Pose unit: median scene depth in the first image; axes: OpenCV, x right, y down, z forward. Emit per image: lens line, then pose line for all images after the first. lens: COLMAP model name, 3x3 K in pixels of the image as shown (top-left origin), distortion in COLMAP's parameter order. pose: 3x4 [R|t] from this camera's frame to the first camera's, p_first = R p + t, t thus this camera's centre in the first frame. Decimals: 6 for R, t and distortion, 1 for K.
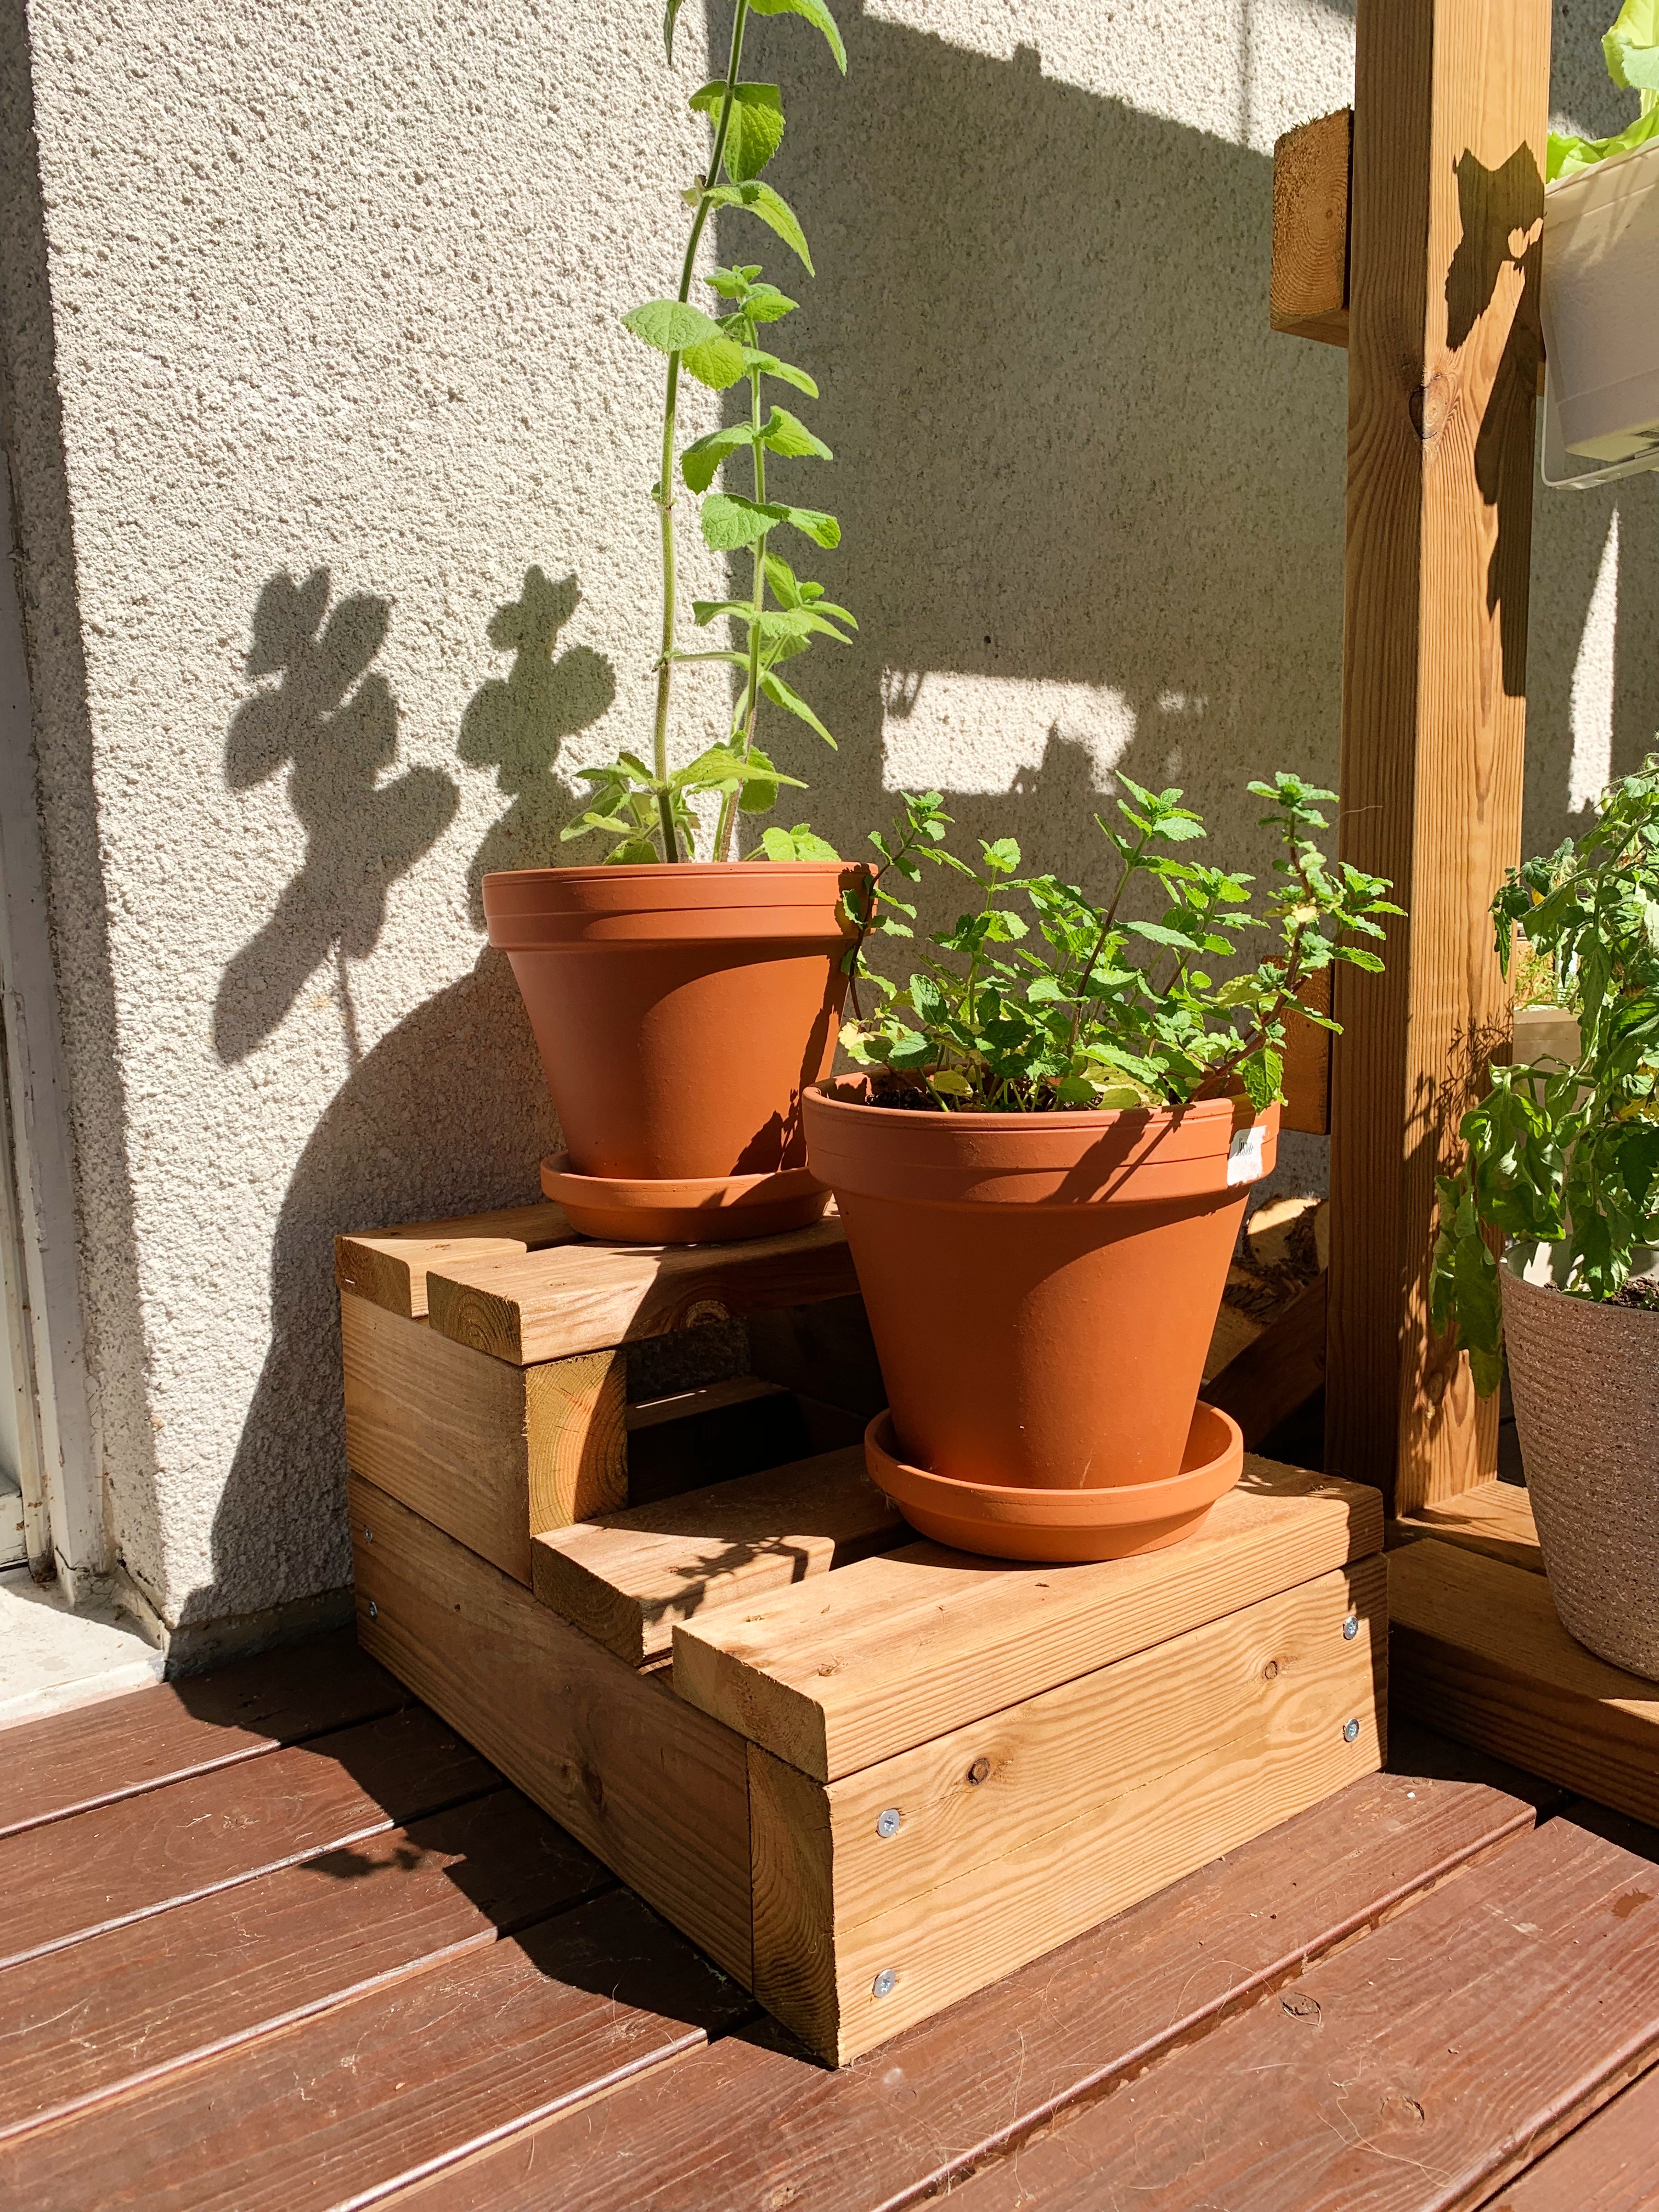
lens RADIAL K [[1694.9, 0, 830.1], [0, 1694.9, 1106.1], [0, 0, 1]] dist [-0.015847, -0.008888]
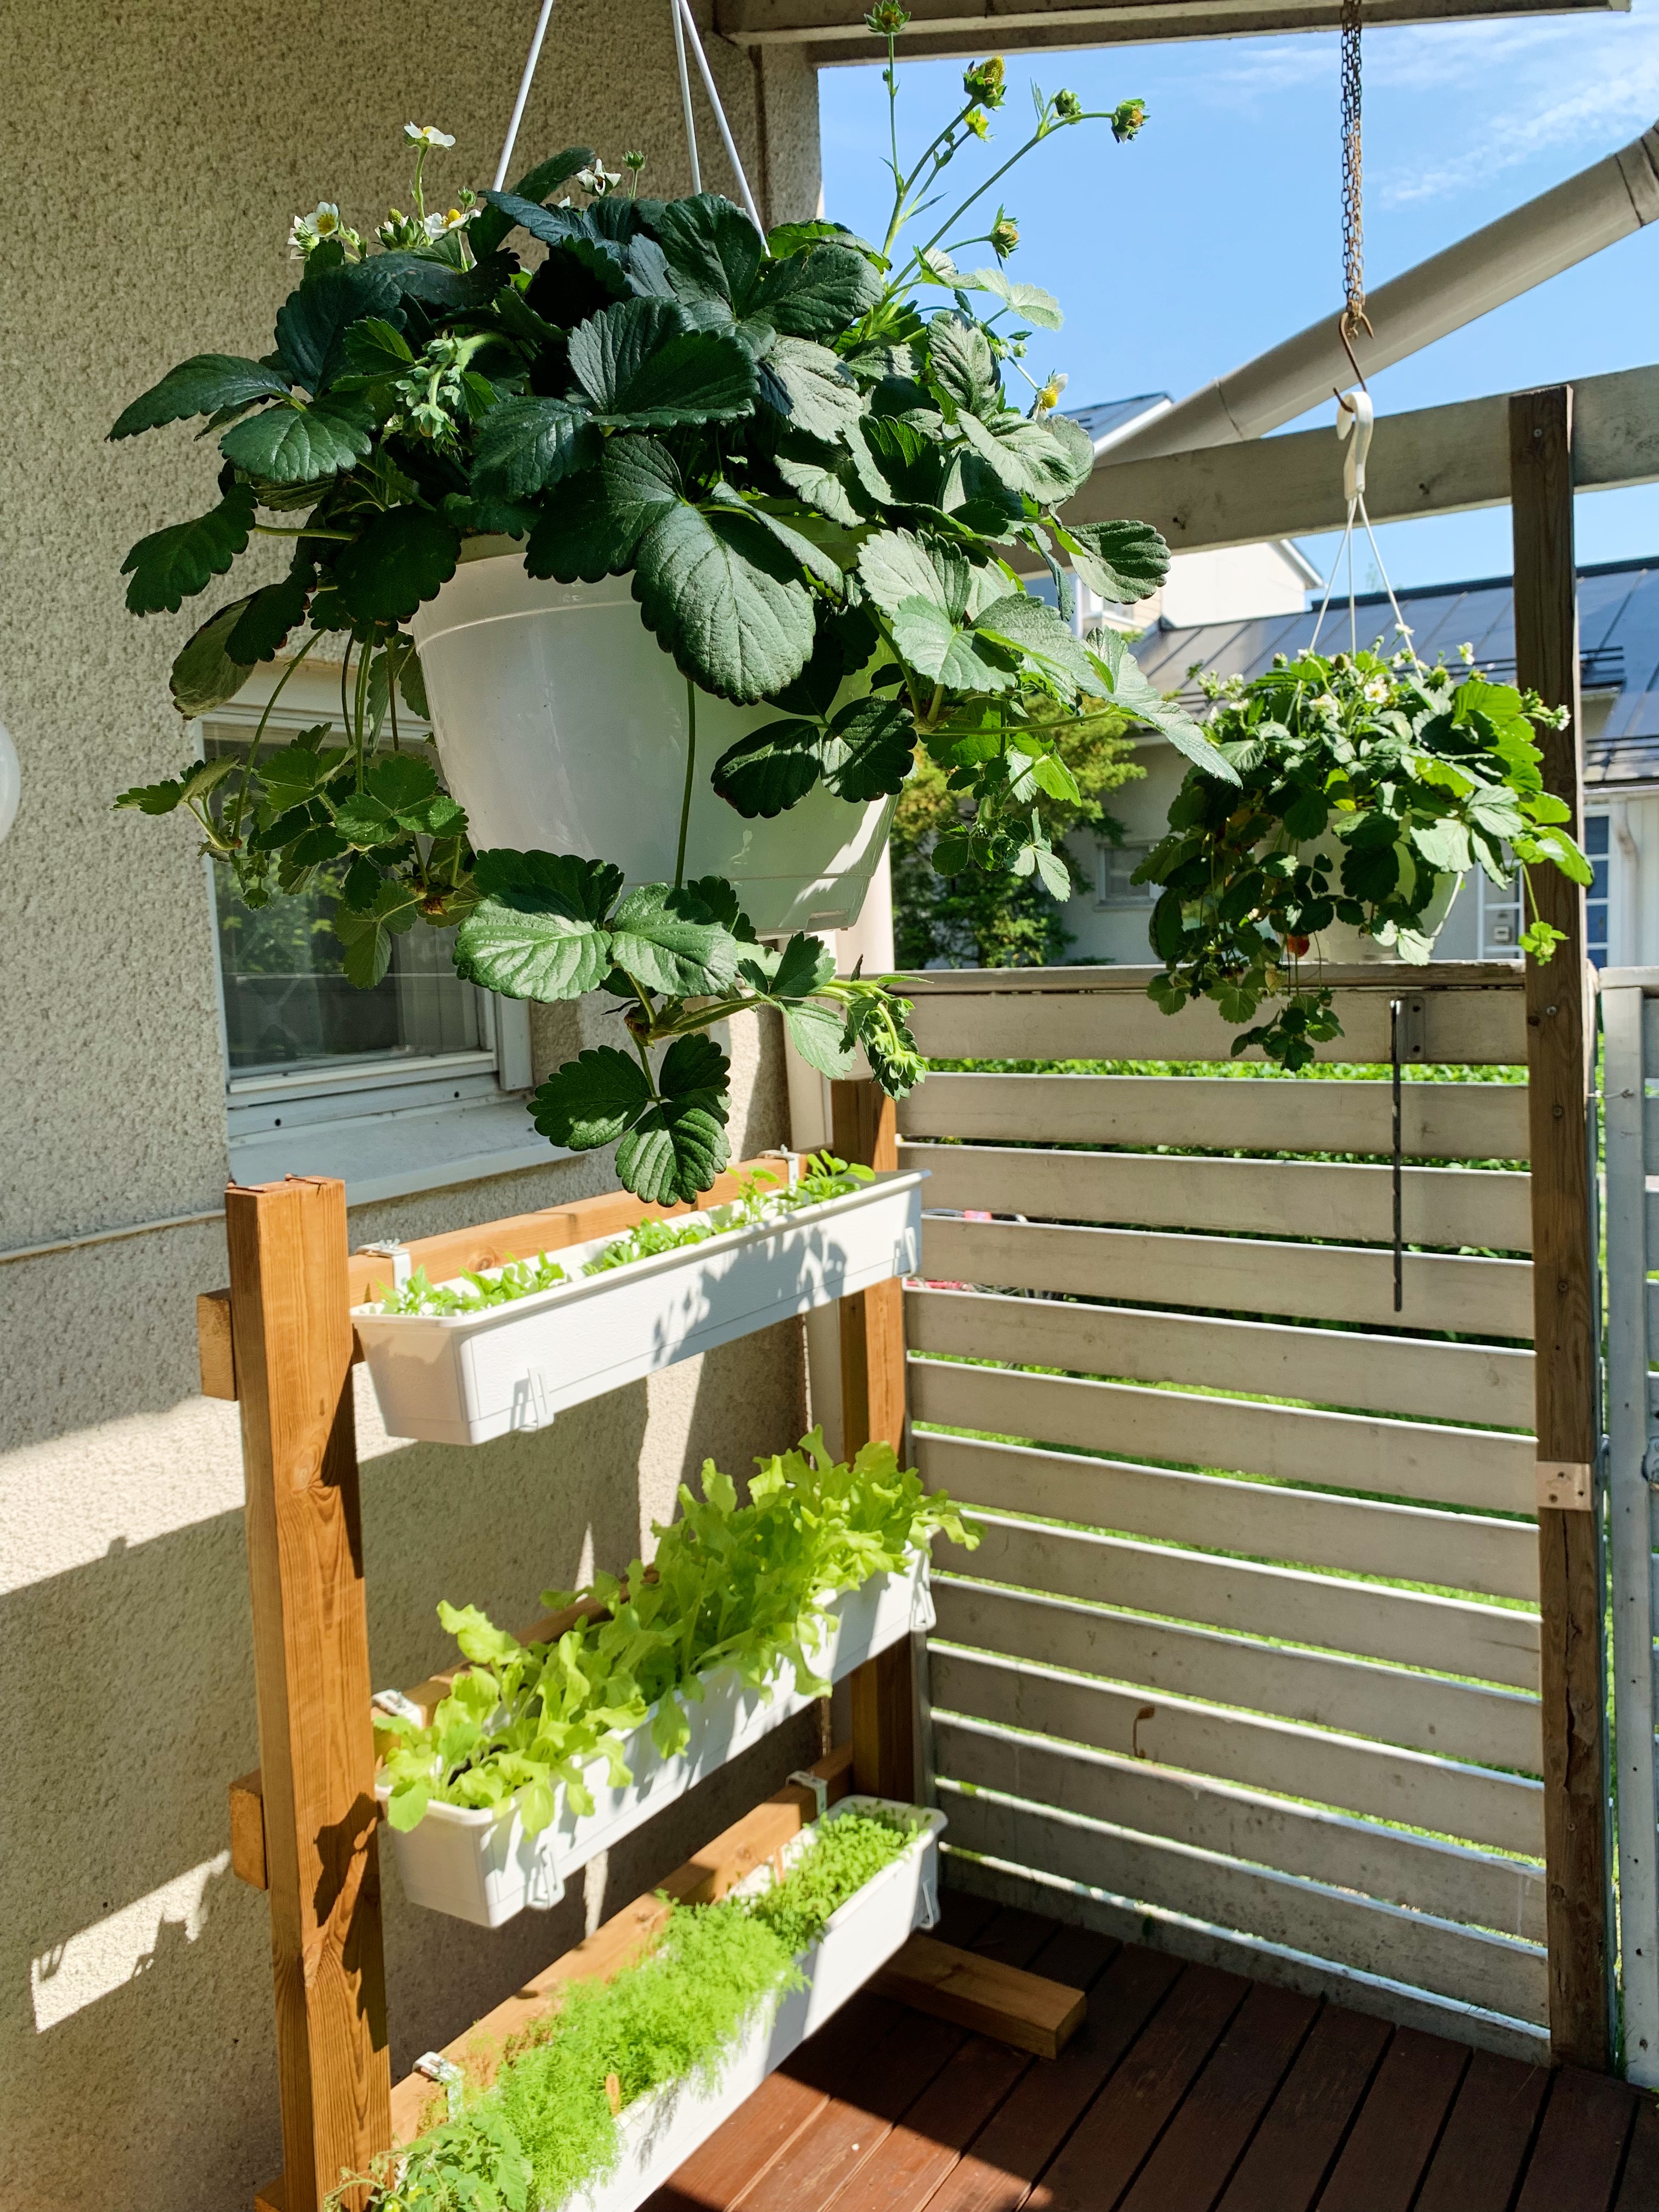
lens RADIAL K [[1694.9, 0, 830.2], [0, 1694.9, 1100.8], [0, 0, 1]] dist [-0.015847, -0.008888]
pose [[0.934489, -0.044985, 0.353138, 0.267196], [0.050338, 0.998714, -0.005986, -1.302016], [-0.352415, 0.023370, 0.935552, -0.984921]]
